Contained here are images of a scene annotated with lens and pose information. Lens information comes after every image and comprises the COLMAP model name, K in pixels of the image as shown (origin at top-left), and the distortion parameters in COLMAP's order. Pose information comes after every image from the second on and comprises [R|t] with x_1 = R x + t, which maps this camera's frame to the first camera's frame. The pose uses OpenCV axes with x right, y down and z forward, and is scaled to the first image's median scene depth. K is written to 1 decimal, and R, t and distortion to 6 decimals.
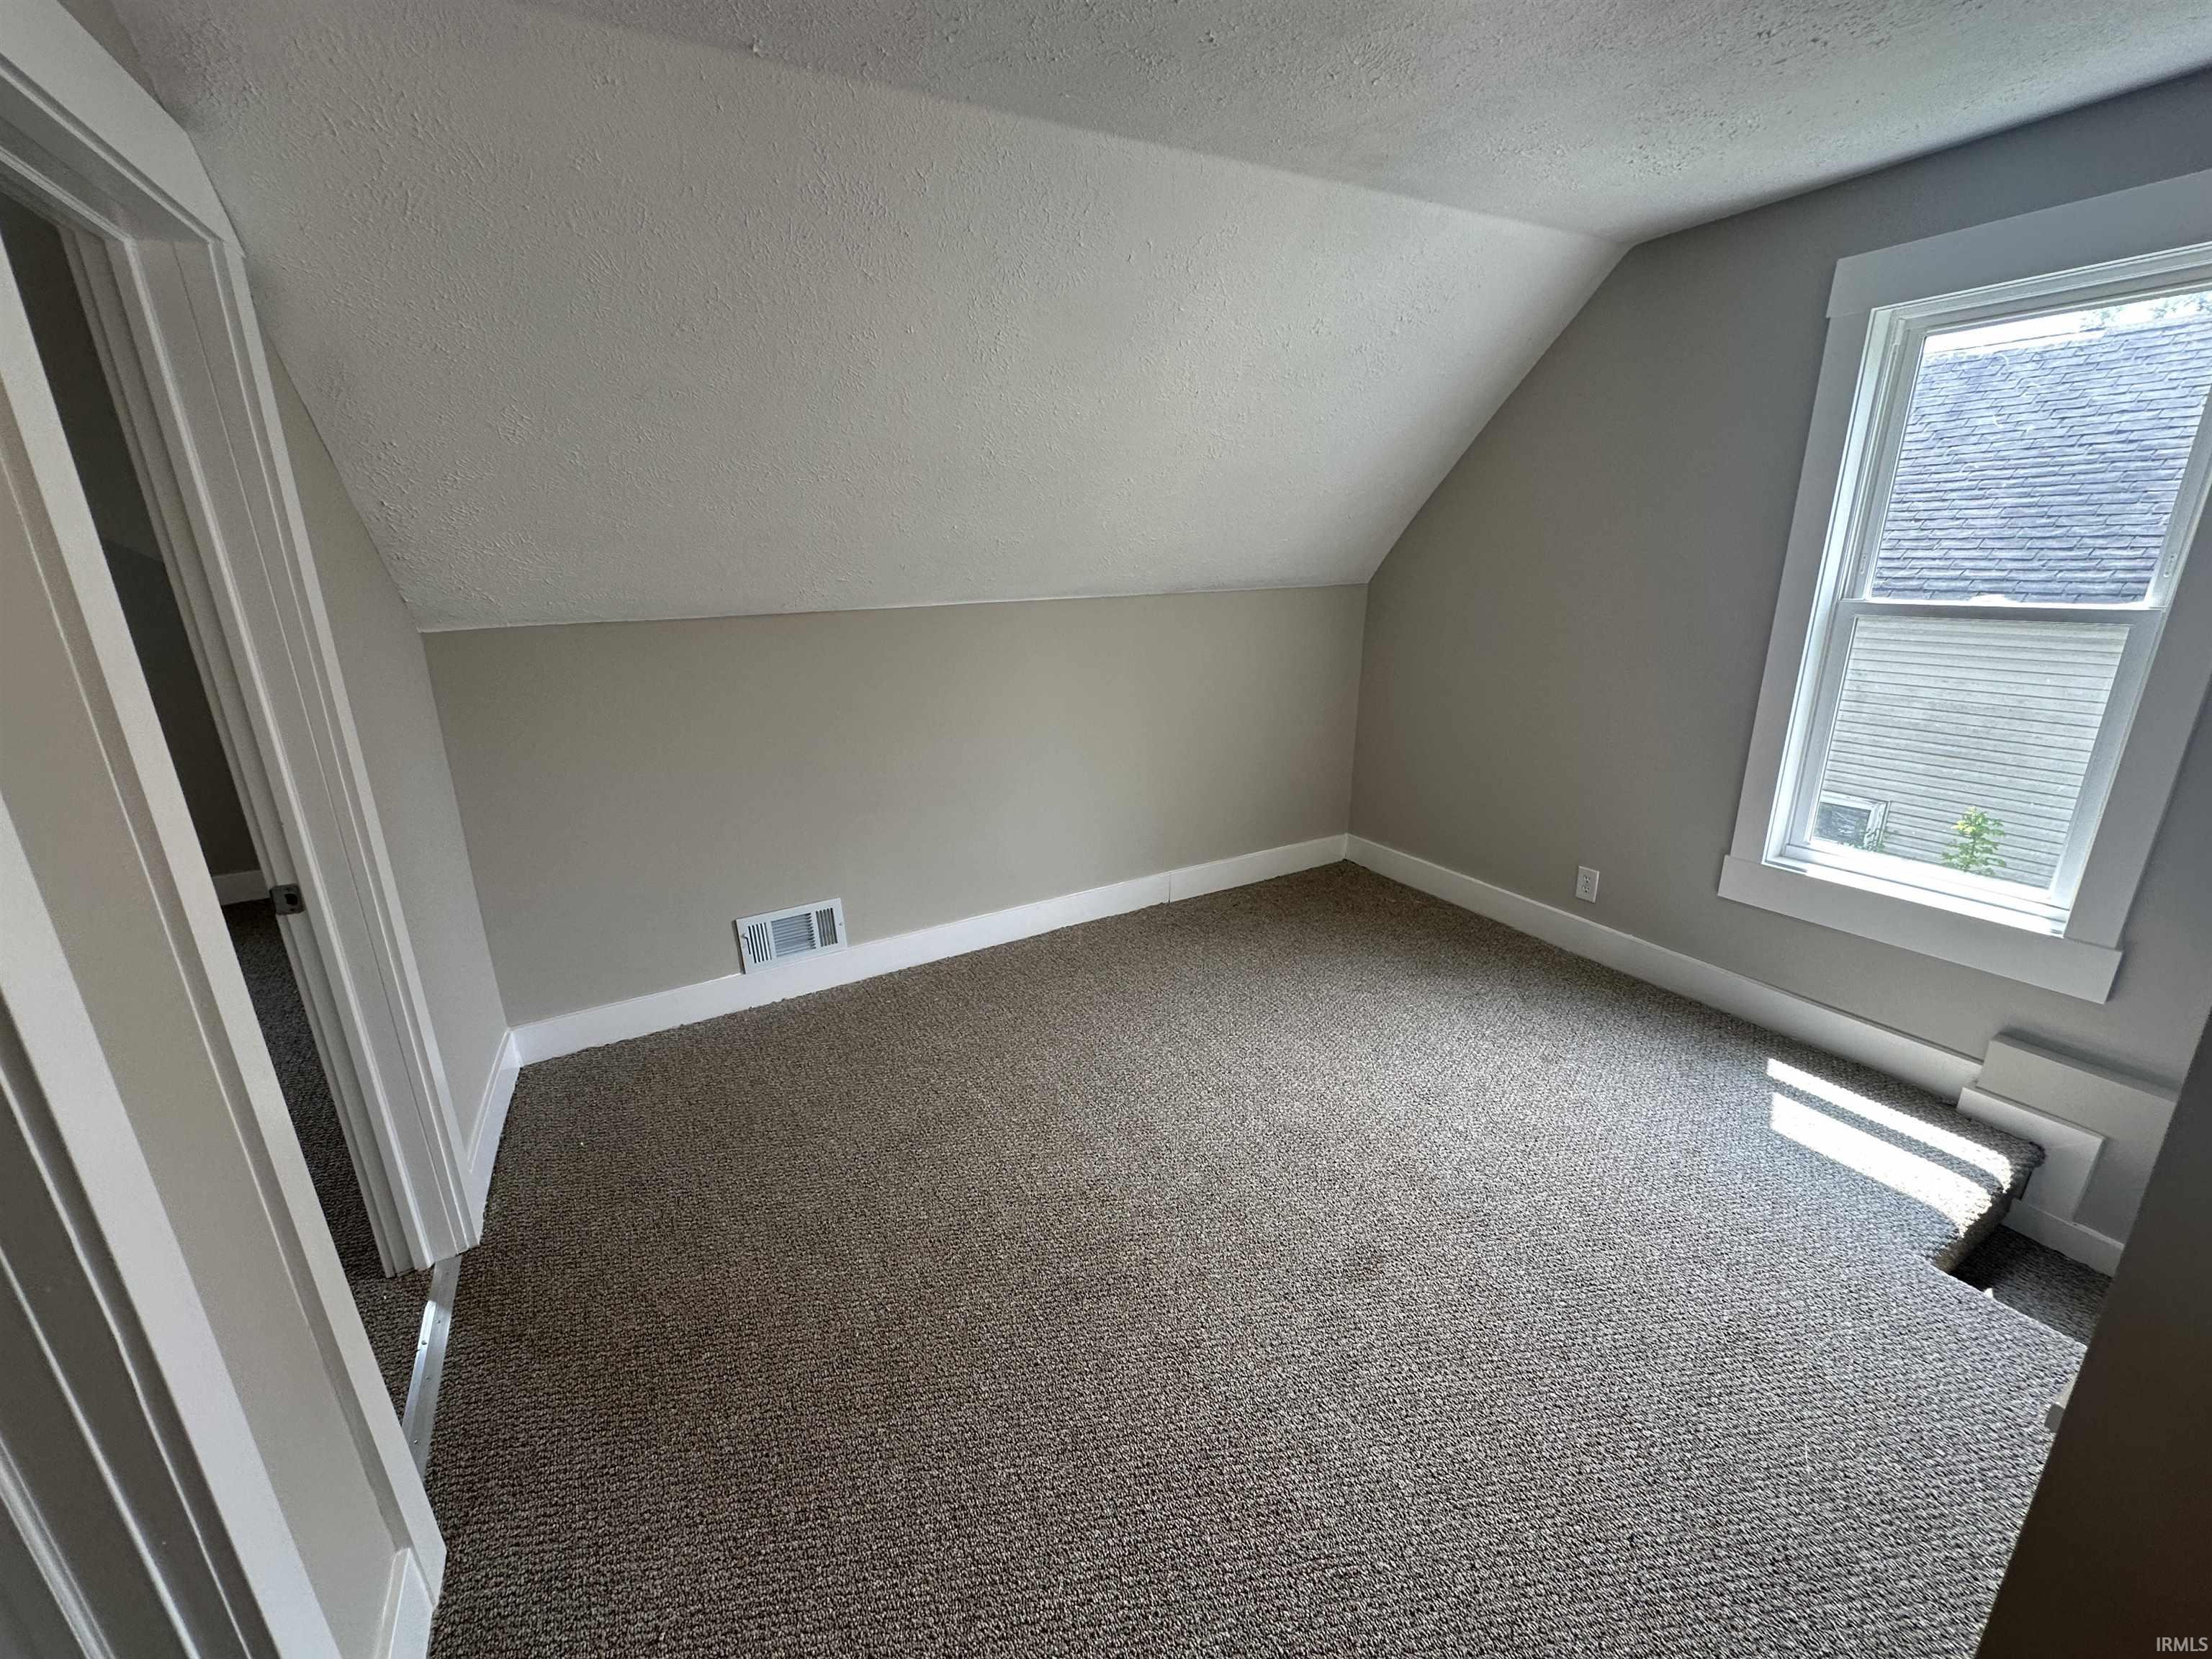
lens RADIAL K [[887.5, 0, 1108.0], [0, 887.5, 829.9], [0, 0, 1]] dist [-0.001168, 0.000042]
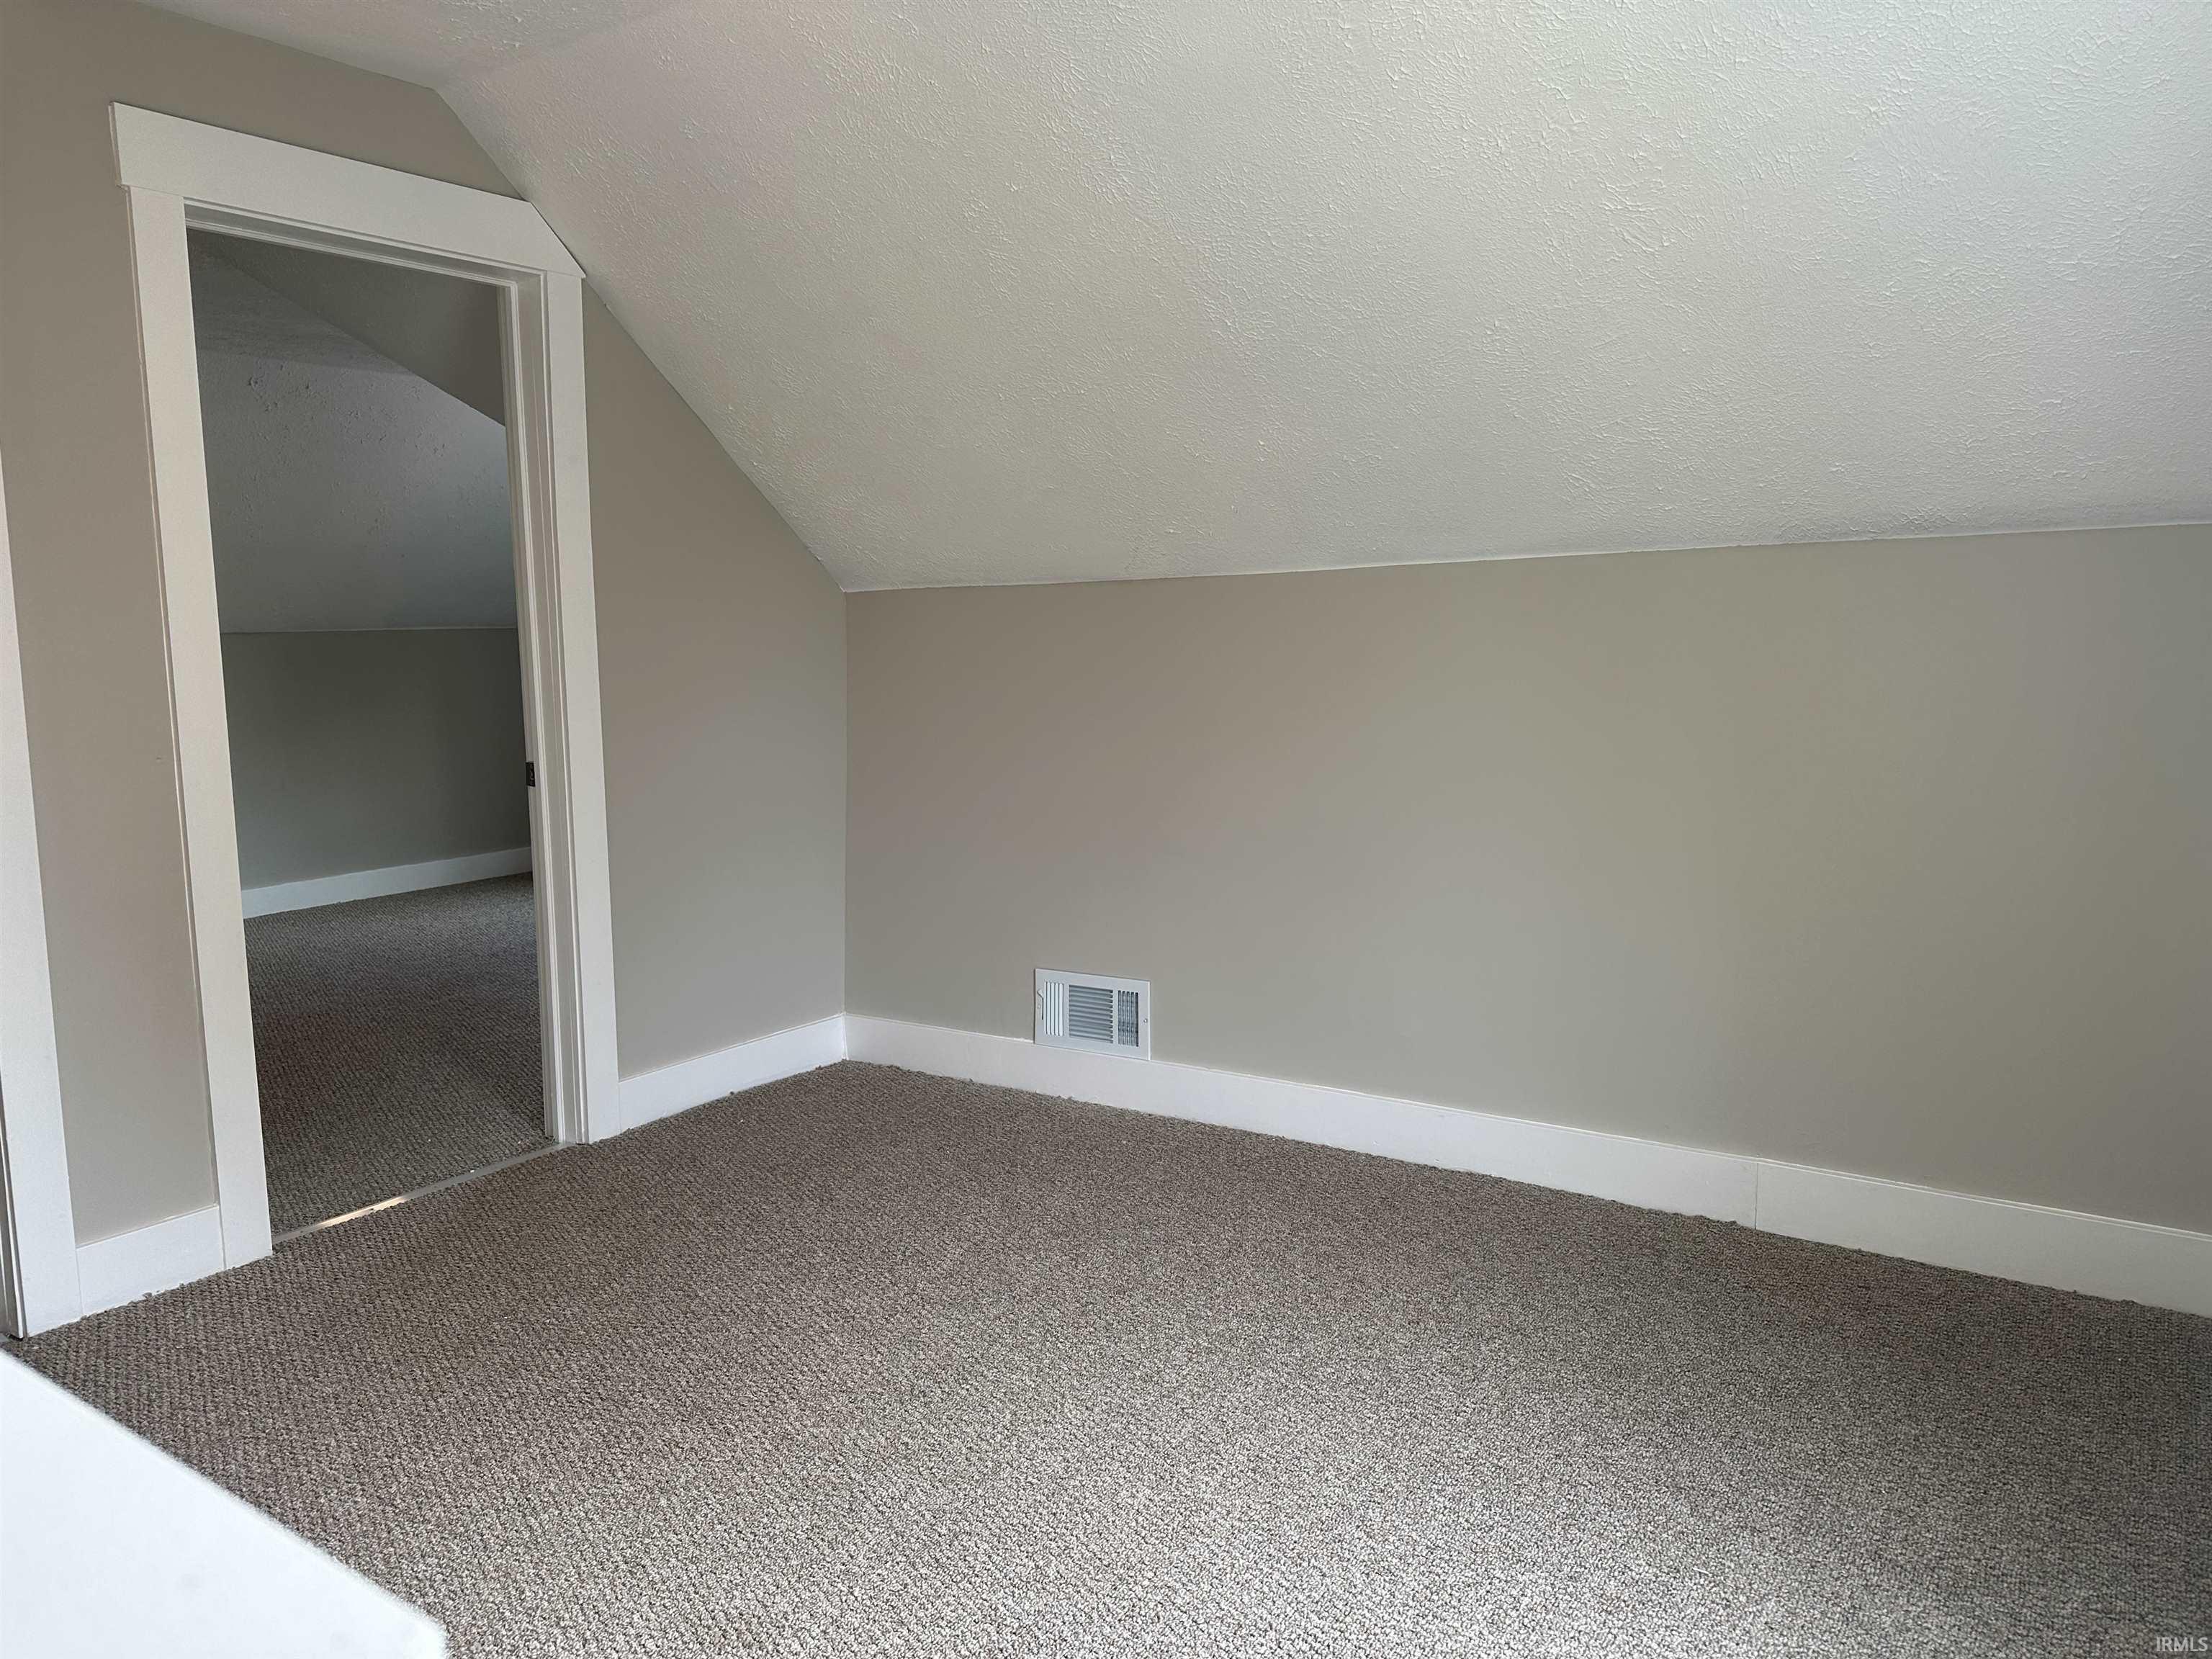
lens RADIAL K [[1555.5, 0, 1104.5], [0, 1555.5, 798.2], [0, 0, 1]] dist [0.049367, -0.001356]
pose [[0.421449, 0.110668, -0.900074, 0.799733], [-0.253877, 0.967237, 0.000051, -0.056227], [0.870590, 0.228486, 0.435737, 0.428452]]
